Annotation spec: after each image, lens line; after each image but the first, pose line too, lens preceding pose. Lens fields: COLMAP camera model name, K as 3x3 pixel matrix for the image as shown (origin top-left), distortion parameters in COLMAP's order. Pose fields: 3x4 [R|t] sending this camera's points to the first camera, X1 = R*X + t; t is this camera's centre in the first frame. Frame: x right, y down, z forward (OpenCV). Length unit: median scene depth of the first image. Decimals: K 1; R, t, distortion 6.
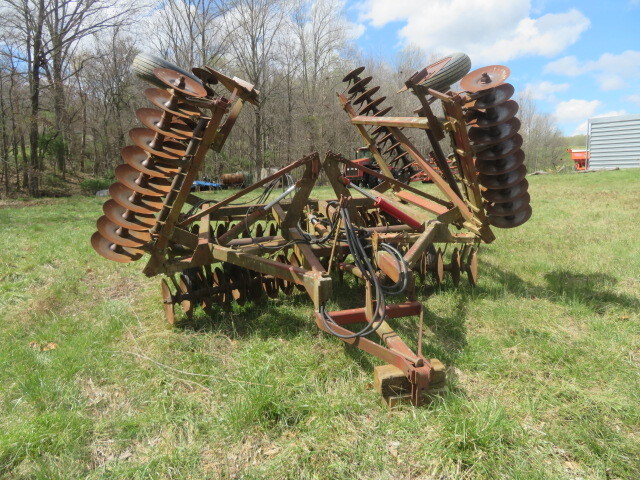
lens RADIAL K [[464.5, 0, 317.1], [0, 464.5, 241.5], [0, 0, 1]] dist [-0.015374, -0.006058]
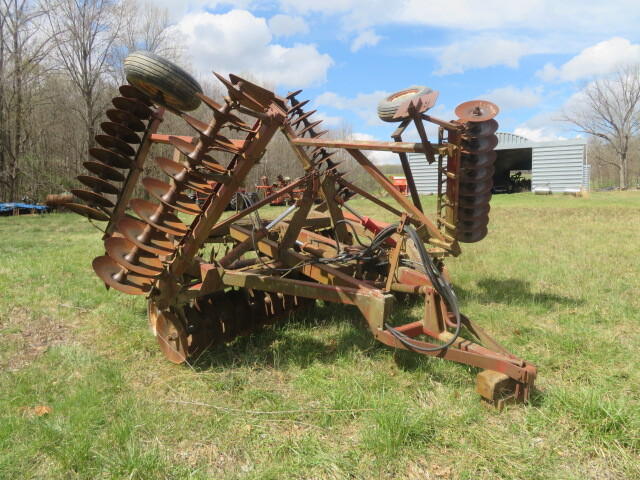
lens RADIAL K [[464.5, 0, 317.1], [0, 464.5, 241.5], [0, 0, 1]] dist [-0.015374, -0.006058]
pose [[0.930366, -0.025629, 0.365736, -0.356130], [0.043665, 0.998199, -0.041127, -0.002220], [-0.364023, 0.054234, 0.929810, 0.081182]]
